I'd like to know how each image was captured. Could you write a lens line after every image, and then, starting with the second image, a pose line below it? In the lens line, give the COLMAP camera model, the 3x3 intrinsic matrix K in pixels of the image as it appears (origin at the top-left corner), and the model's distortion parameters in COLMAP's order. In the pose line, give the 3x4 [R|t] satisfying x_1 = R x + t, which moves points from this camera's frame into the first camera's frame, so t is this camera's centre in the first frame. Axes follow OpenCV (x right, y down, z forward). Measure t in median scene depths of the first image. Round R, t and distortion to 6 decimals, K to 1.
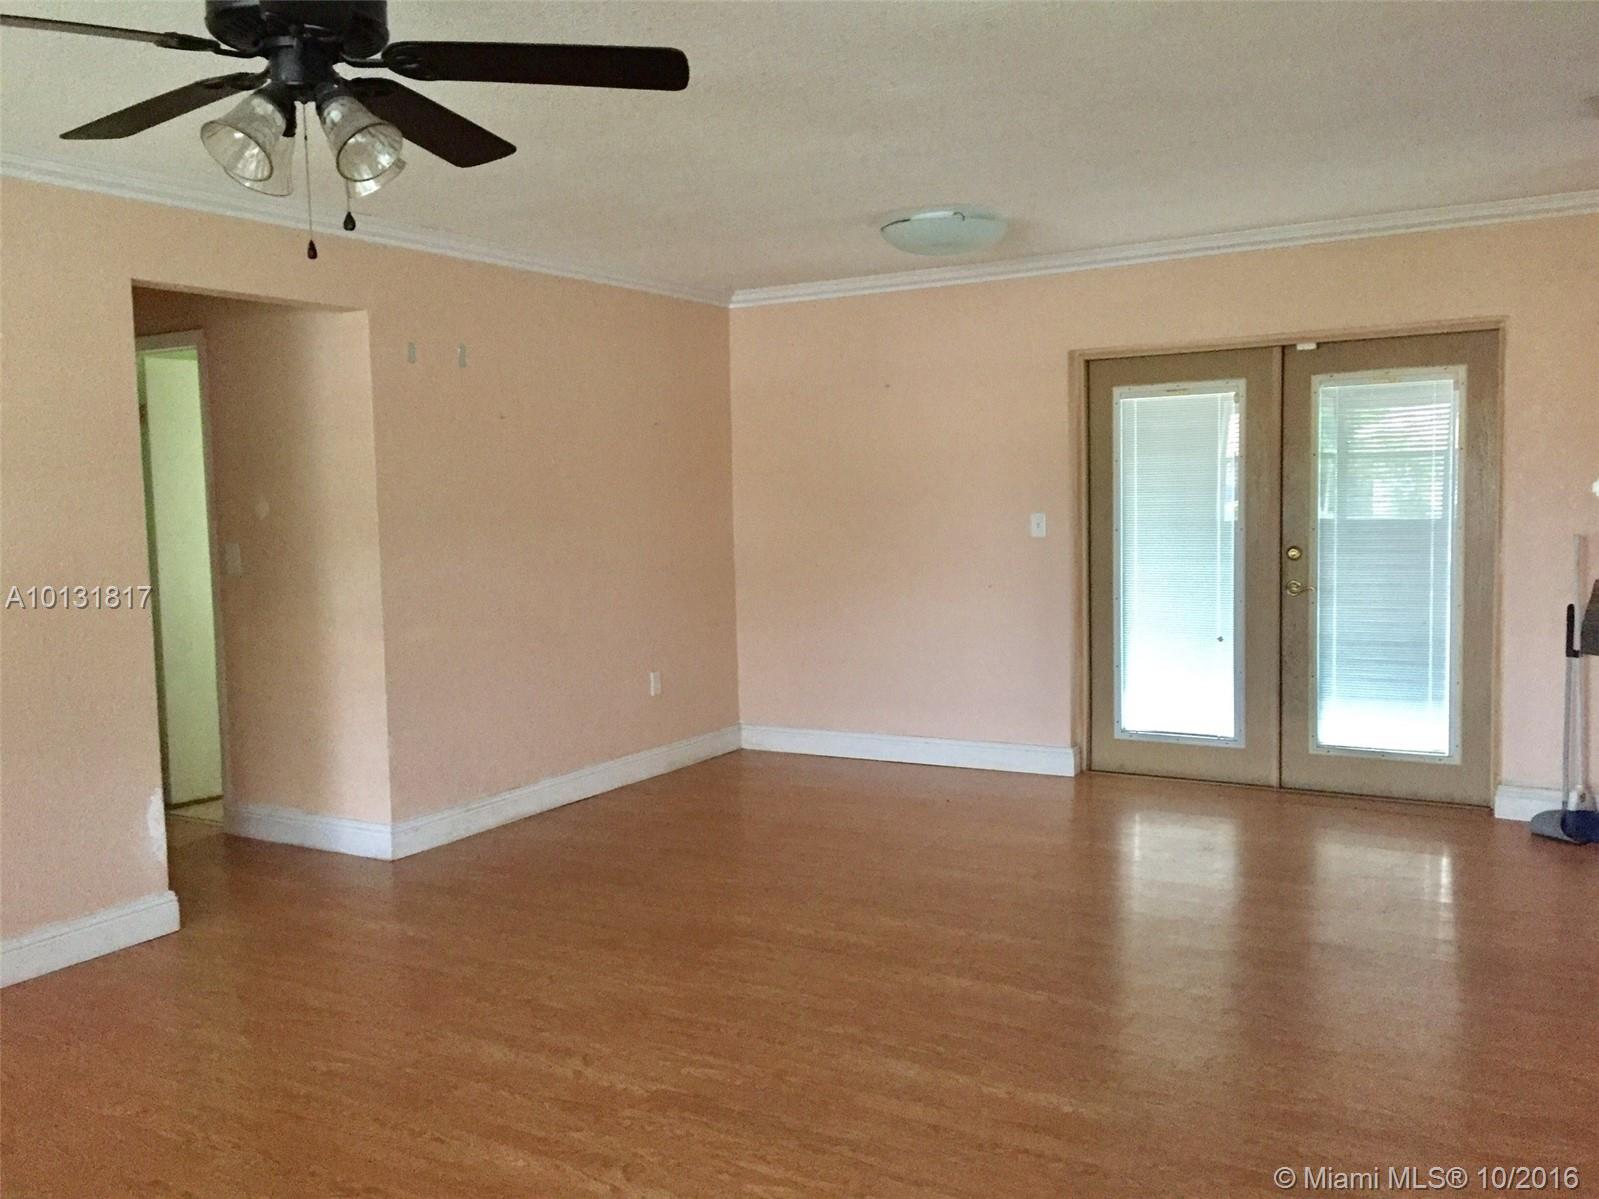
lens RADIAL K [[1370.7, 0, 805.9], [0, 1370.7, 600.0], [0, 0, 1]] dist [0.081347, -0.114283]
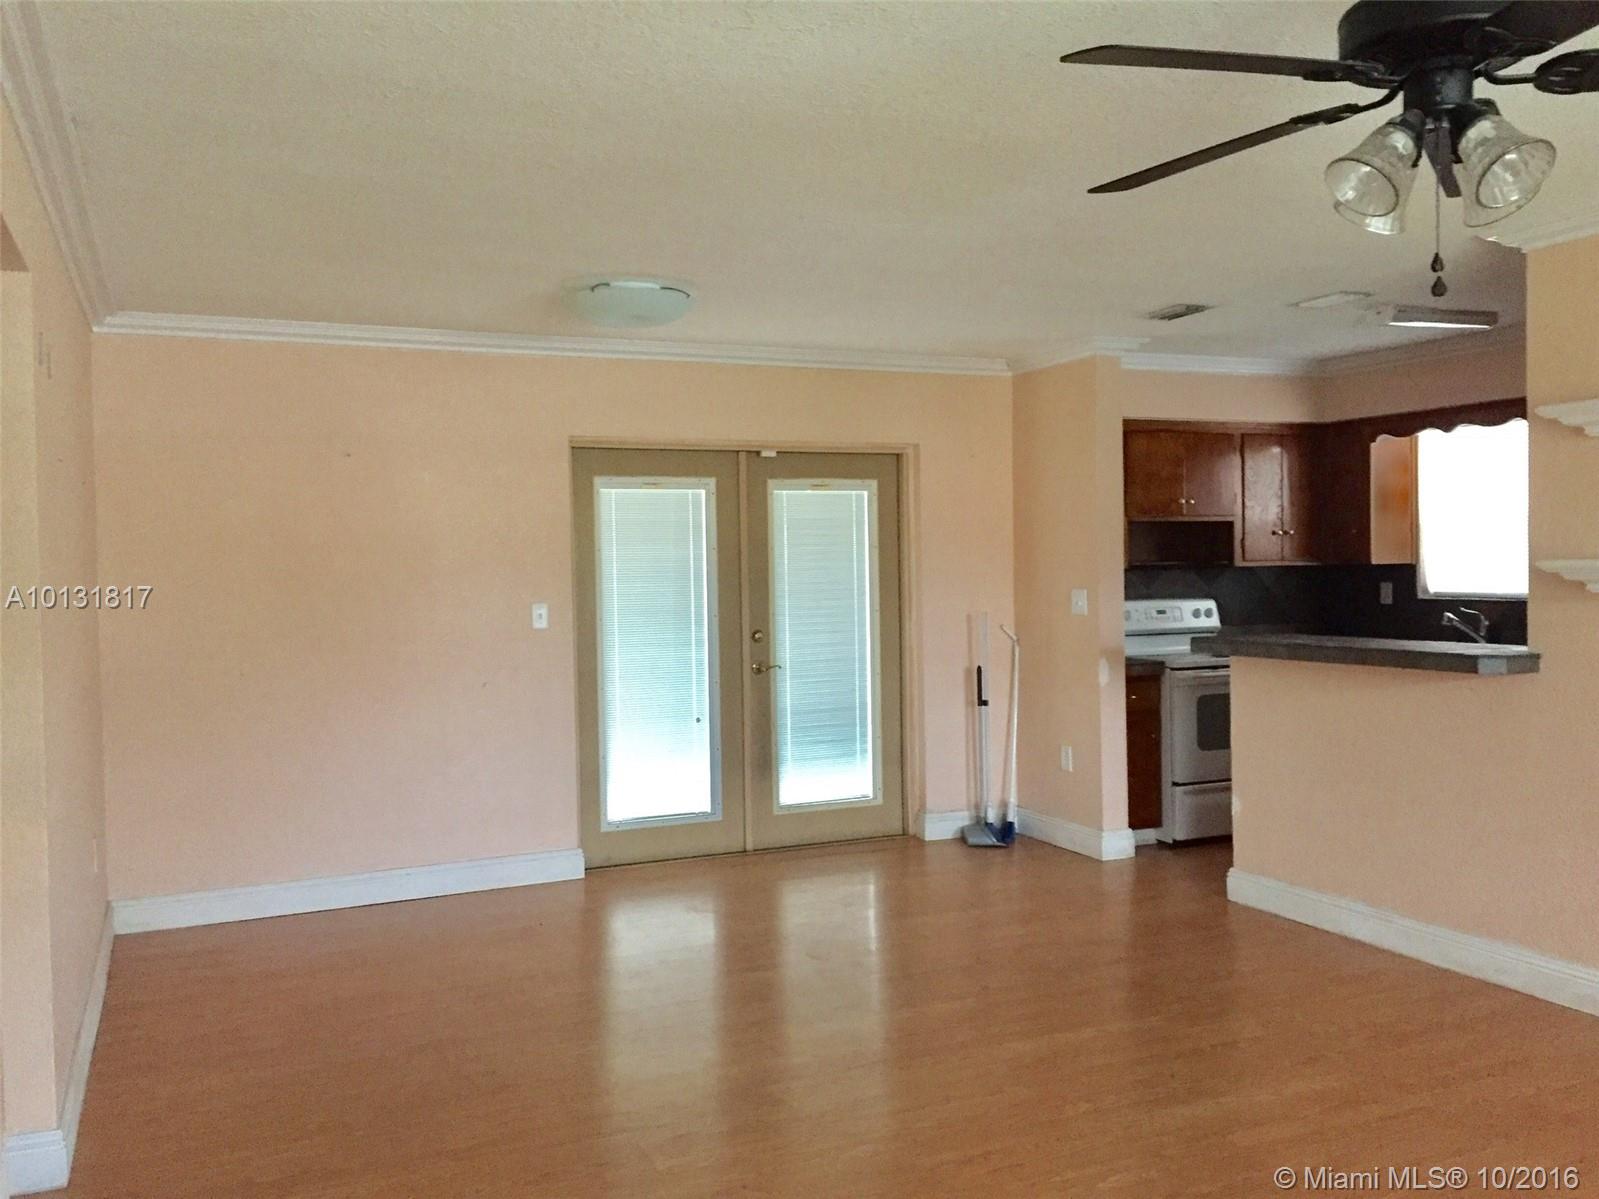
lens RADIAL K [[1370.7, 0, 805.9], [0, 1370.7, 600.0], [0, 0, 1]] dist [0.081347, -0.114283]
pose [[0.575197, -0.006224, 0.817991, -0.535203], [0.070063, 0.996671, -0.041683, -0.014341], [-0.815009, 0.081287, 0.573719, 0.333835]]
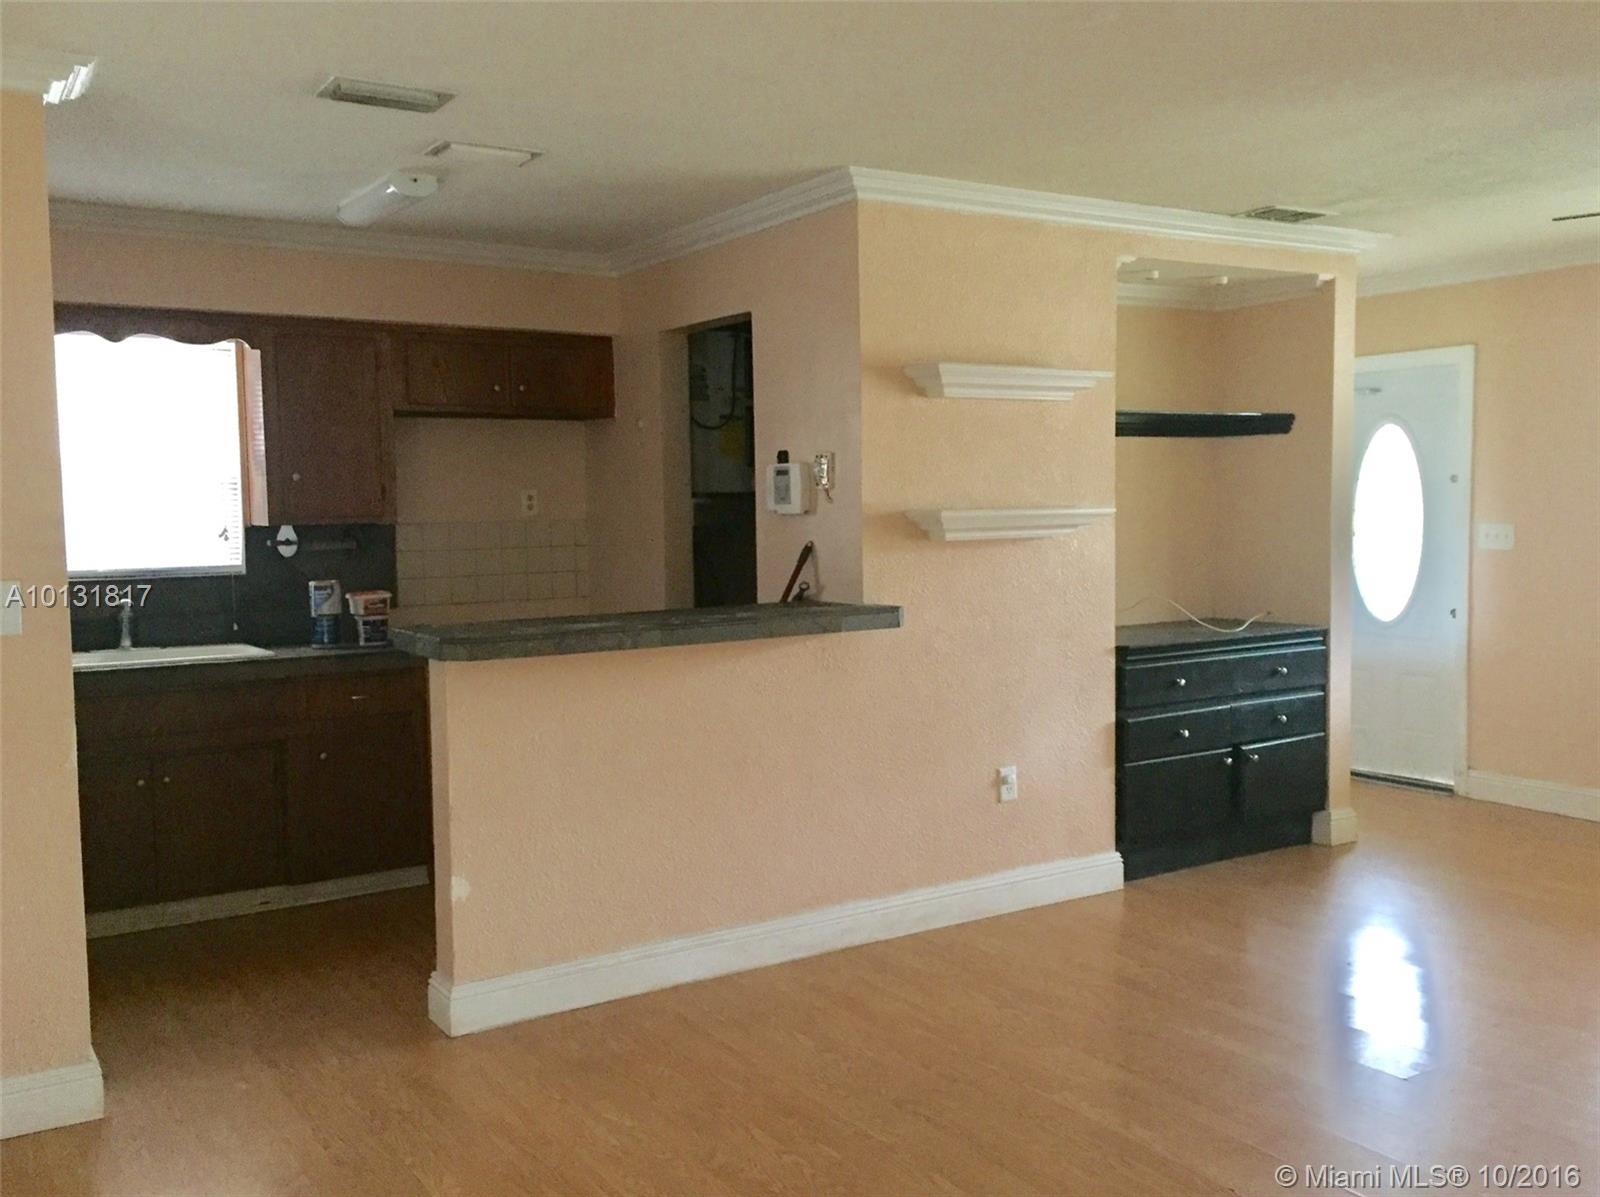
lens RADIAL K [[1371.5, 0, 806.4], [0, 1371.5, 599.0], [0, 0, 1]] dist [0.081347, -0.114283]
pose [[-0.888092, 0.005811, 0.459629, 0.020759], [0.074753, 0.988435, 0.131940, -0.097685], [-0.453546, 0.151533, -0.878256, 1.160176]]
